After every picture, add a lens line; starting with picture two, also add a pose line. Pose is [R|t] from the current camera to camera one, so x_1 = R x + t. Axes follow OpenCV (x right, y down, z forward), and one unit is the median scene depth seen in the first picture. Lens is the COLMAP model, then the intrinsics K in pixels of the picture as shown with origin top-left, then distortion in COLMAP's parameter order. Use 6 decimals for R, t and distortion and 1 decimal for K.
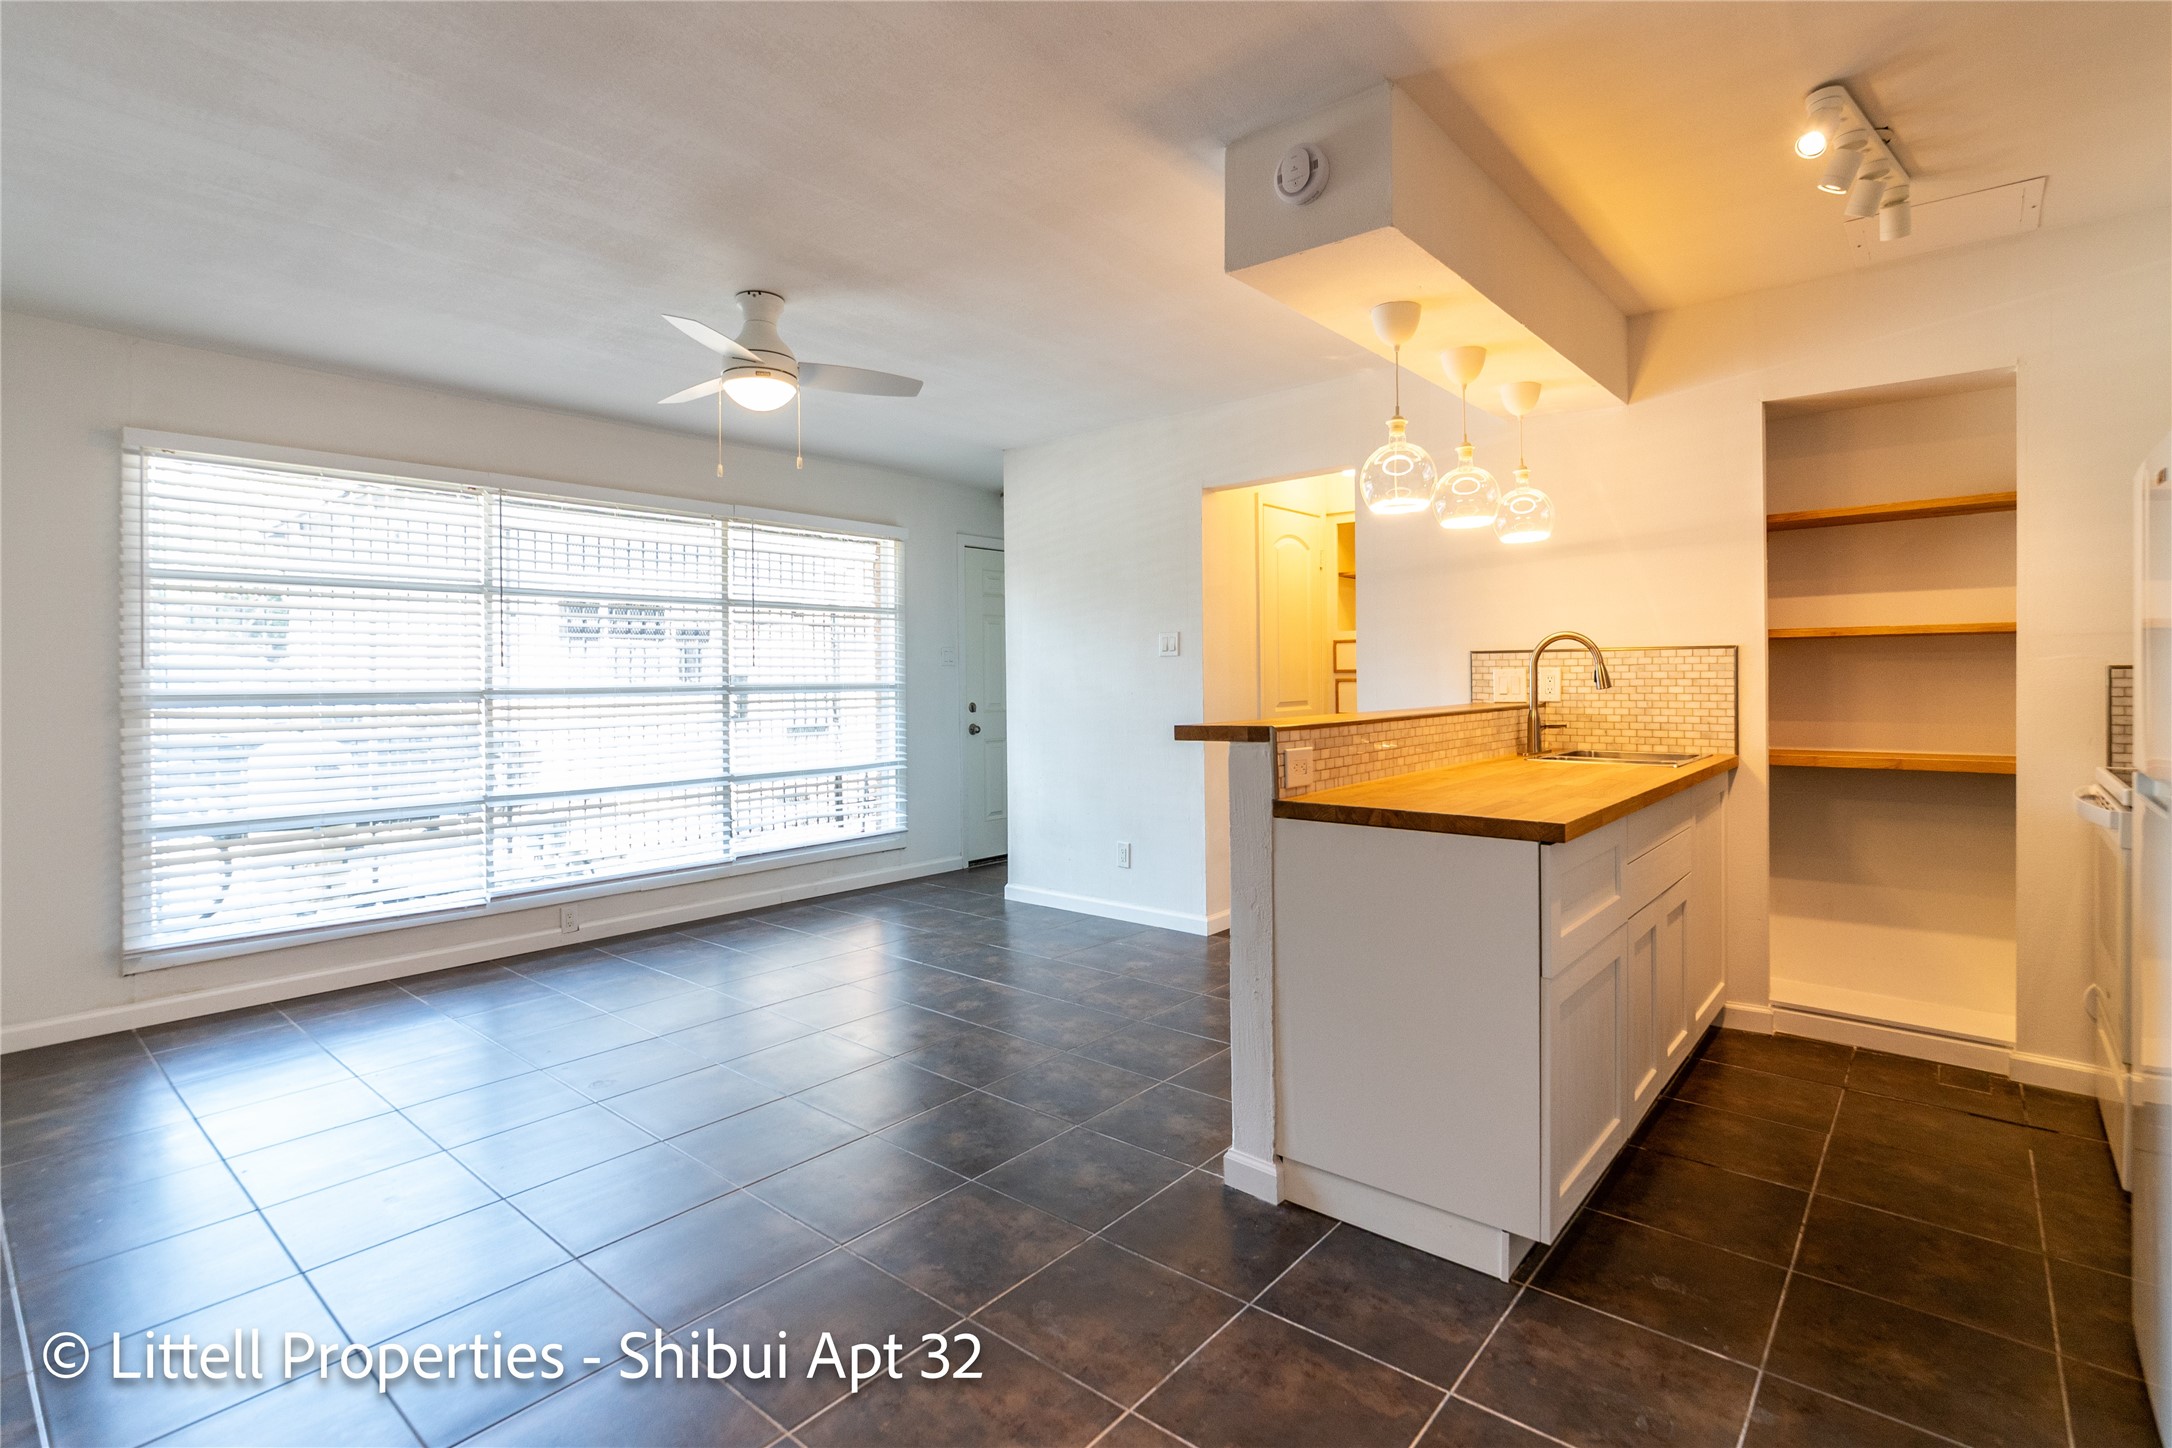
lens RADIAL K [[1010.0, 0, 1040.0], [0, 1010.0, 675.5], [0, 0, 1]] dist [0.011554, -0.000122]
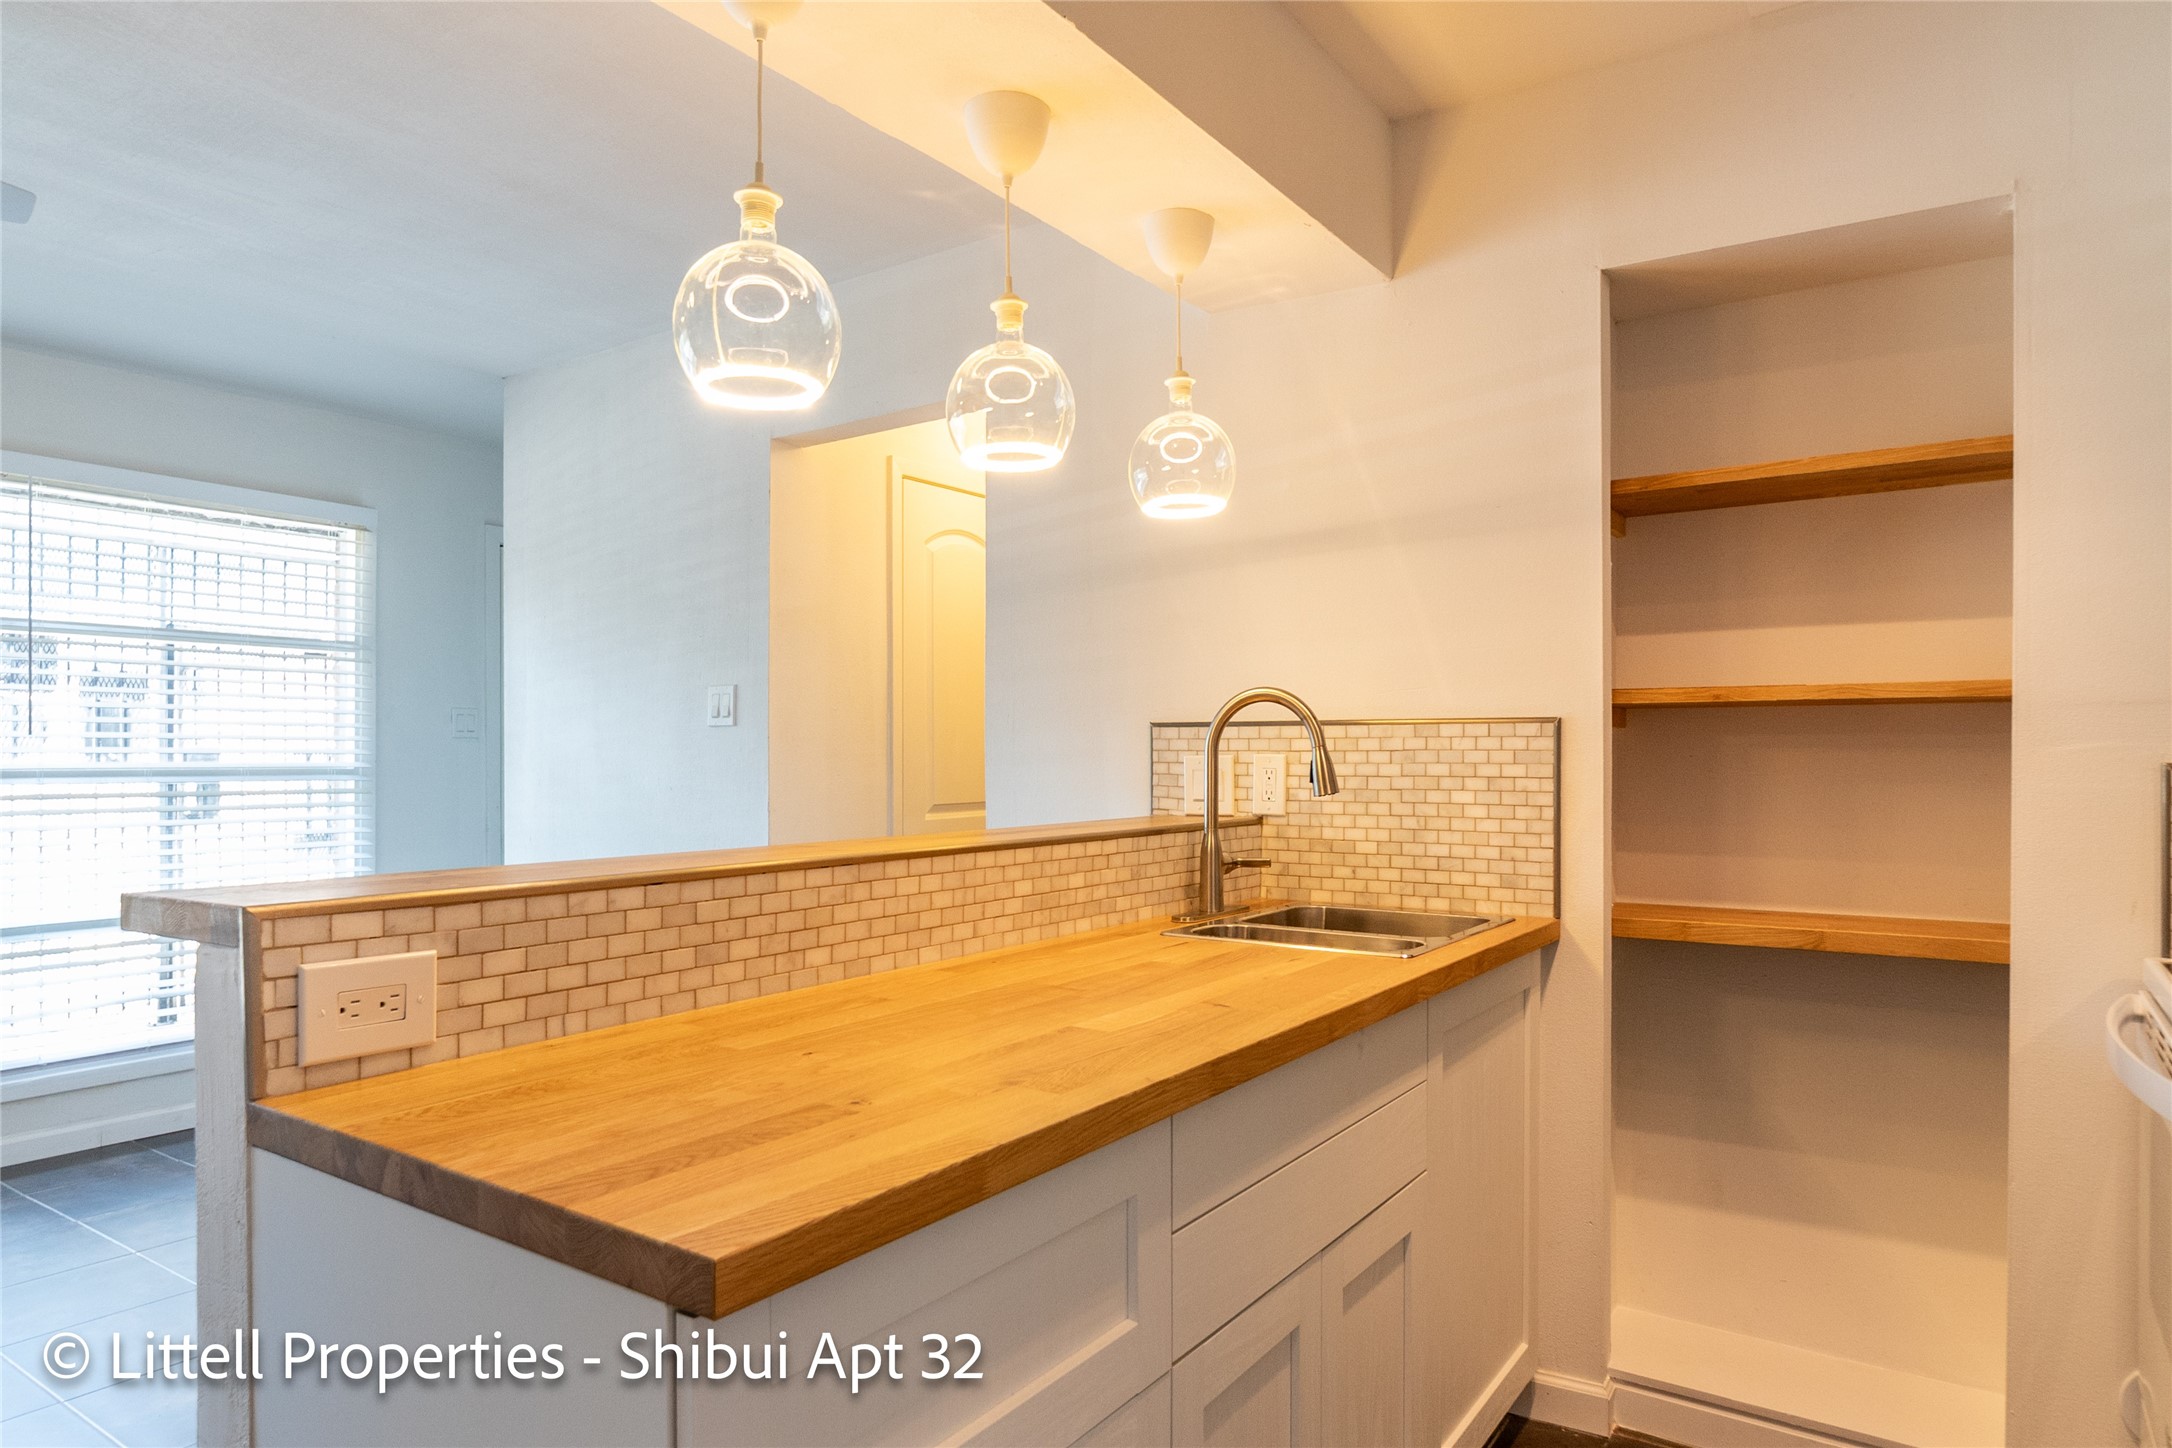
lens RADIAL K [[1287.6, 0, 1064.1], [0, 1287.6, 745.5], [0, 0, 1]] dist [0.007743, -0.004550]
pose [[0.992264, 0.010934, 0.123666, 0.335134], [-0.010042, 0.999919, -0.007839, -0.006542], [-0.123742, 0.006536, 0.992293, 0.343220]]
